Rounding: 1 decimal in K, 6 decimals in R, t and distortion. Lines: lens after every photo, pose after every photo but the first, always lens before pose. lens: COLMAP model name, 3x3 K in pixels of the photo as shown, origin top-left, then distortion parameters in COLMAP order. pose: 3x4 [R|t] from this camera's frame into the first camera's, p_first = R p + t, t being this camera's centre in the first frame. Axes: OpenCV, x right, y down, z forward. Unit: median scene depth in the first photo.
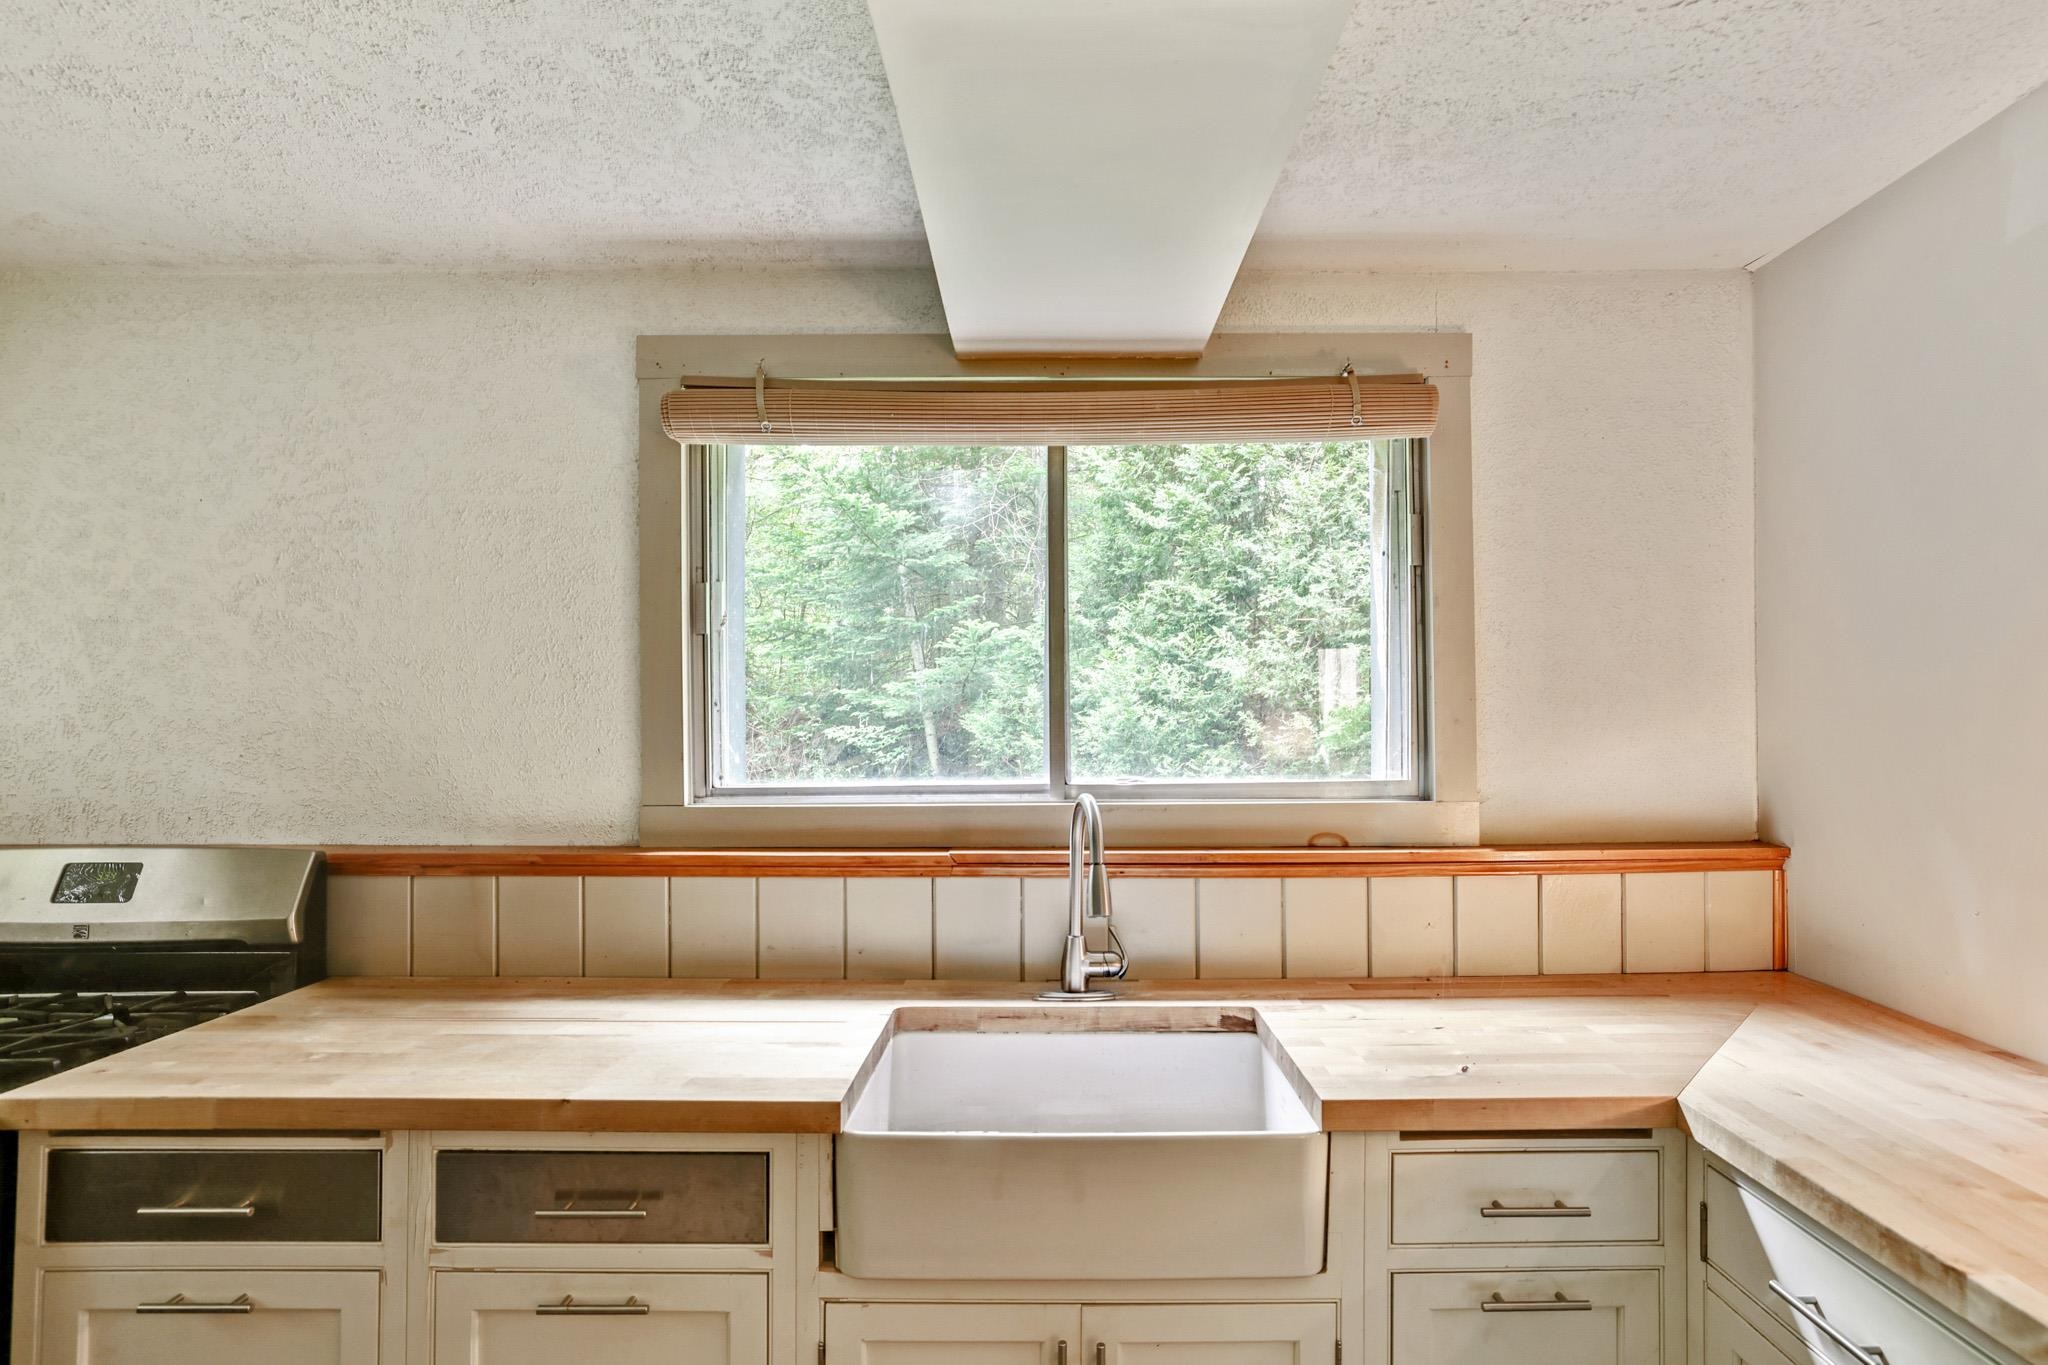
lens RADIAL K [[988.2, 0, 1028.4], [0, 988.2, 719.0], [0, 0, 1]] dist [-0.057997, 0.028454]
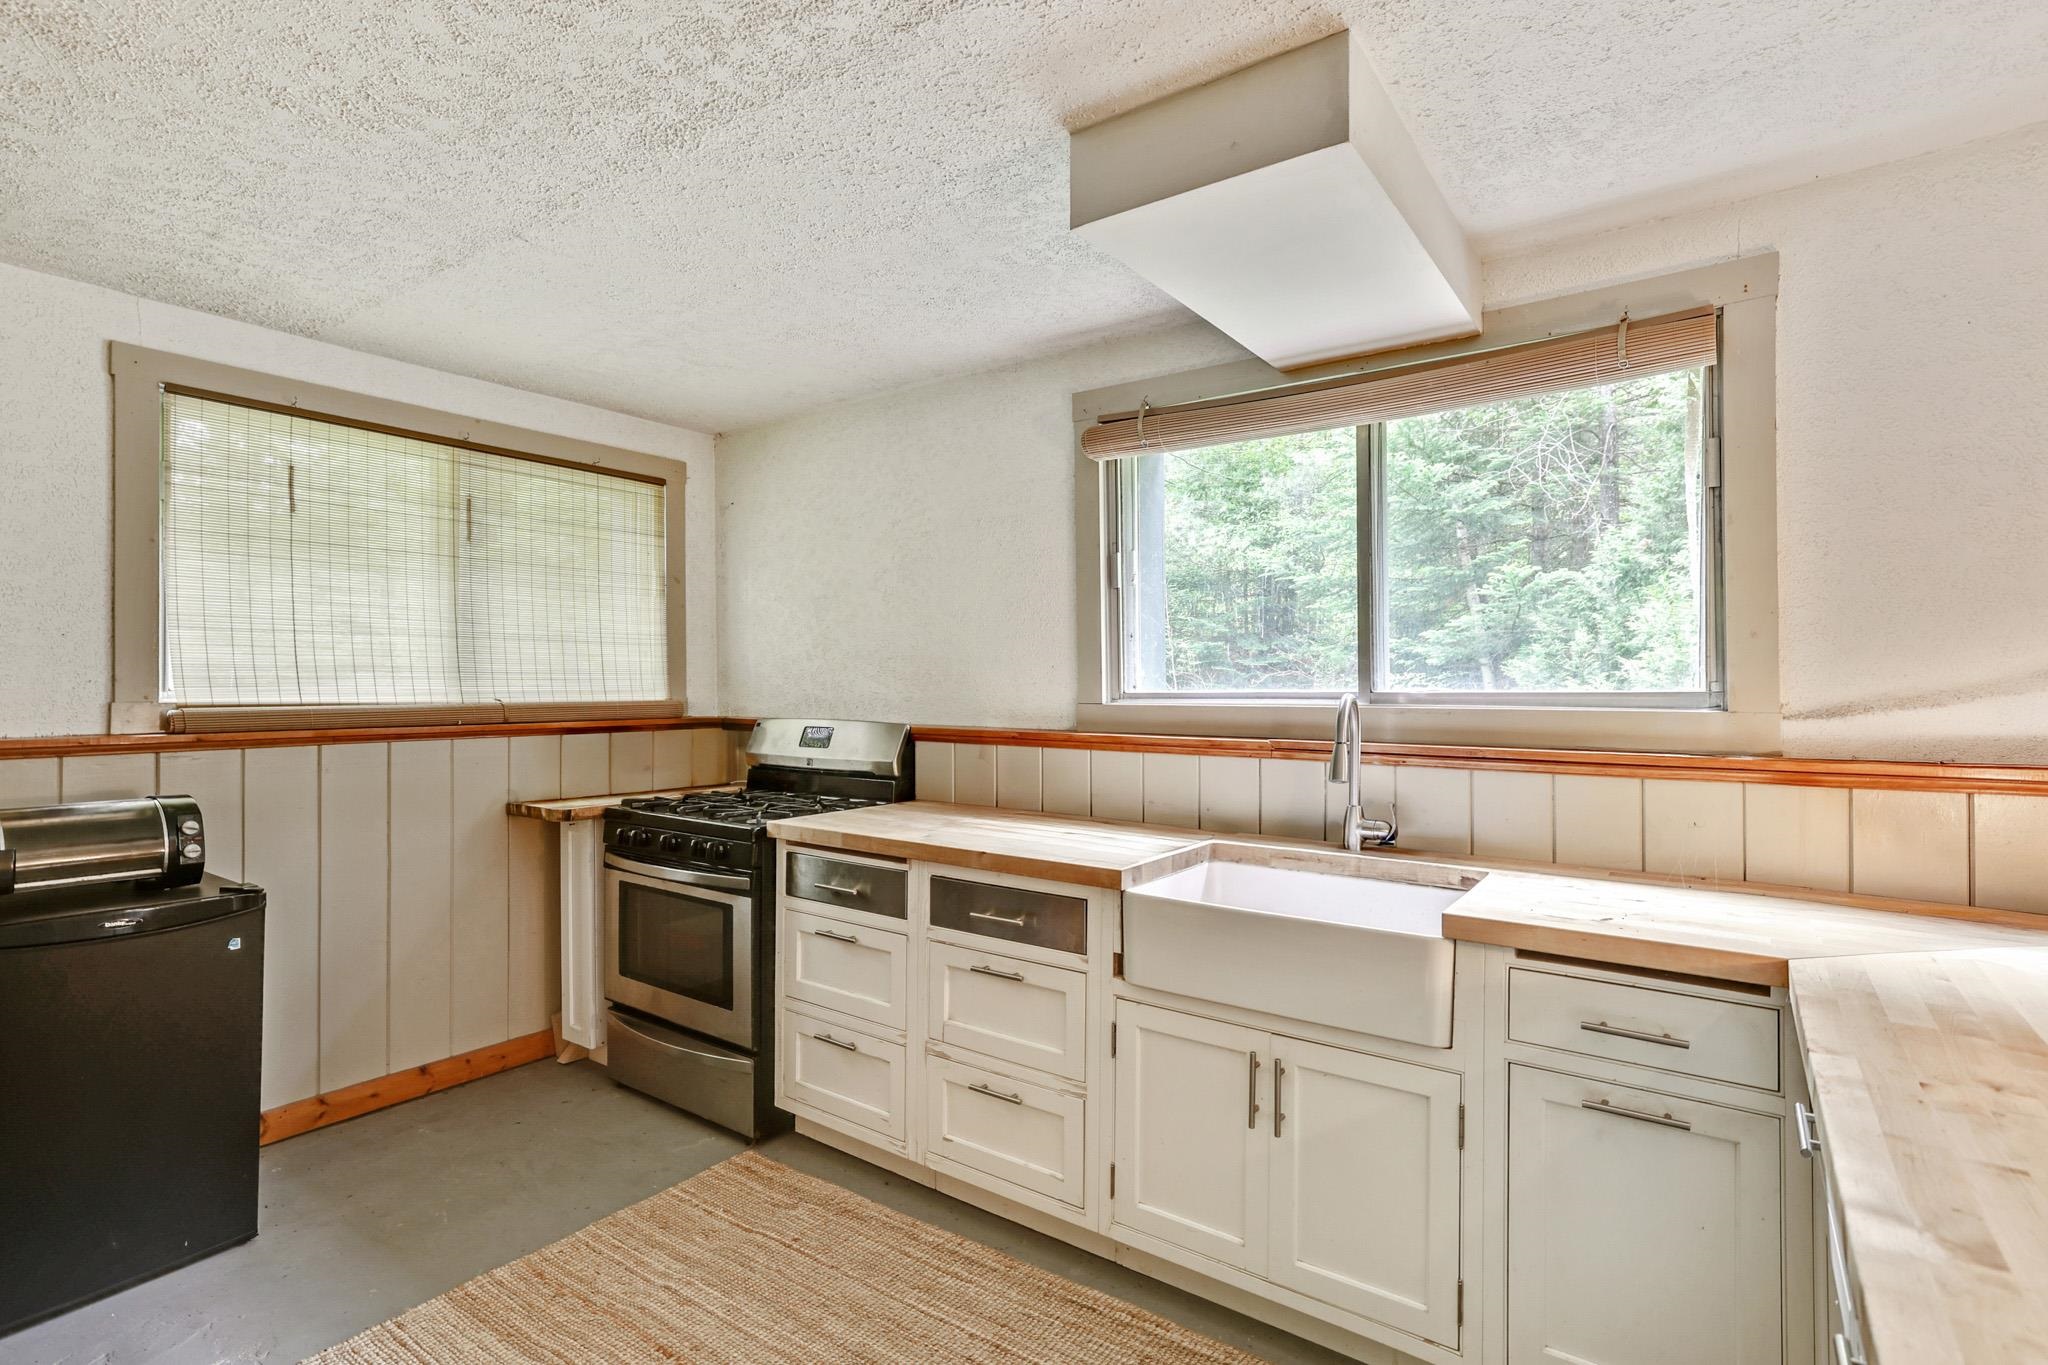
lens RADIAL K [[951.3, 0, 1024.0], [0, 951.3, 682.5], [0, 0, 1]] dist [-0.037361, 0.000108]
pose [[0.815774, 0.003055, -0.578363, 0.401664], [0.001221, 0.999975, 0.007004, 0.047242], [0.578370, -0.006420, 0.815749, -0.257992]]
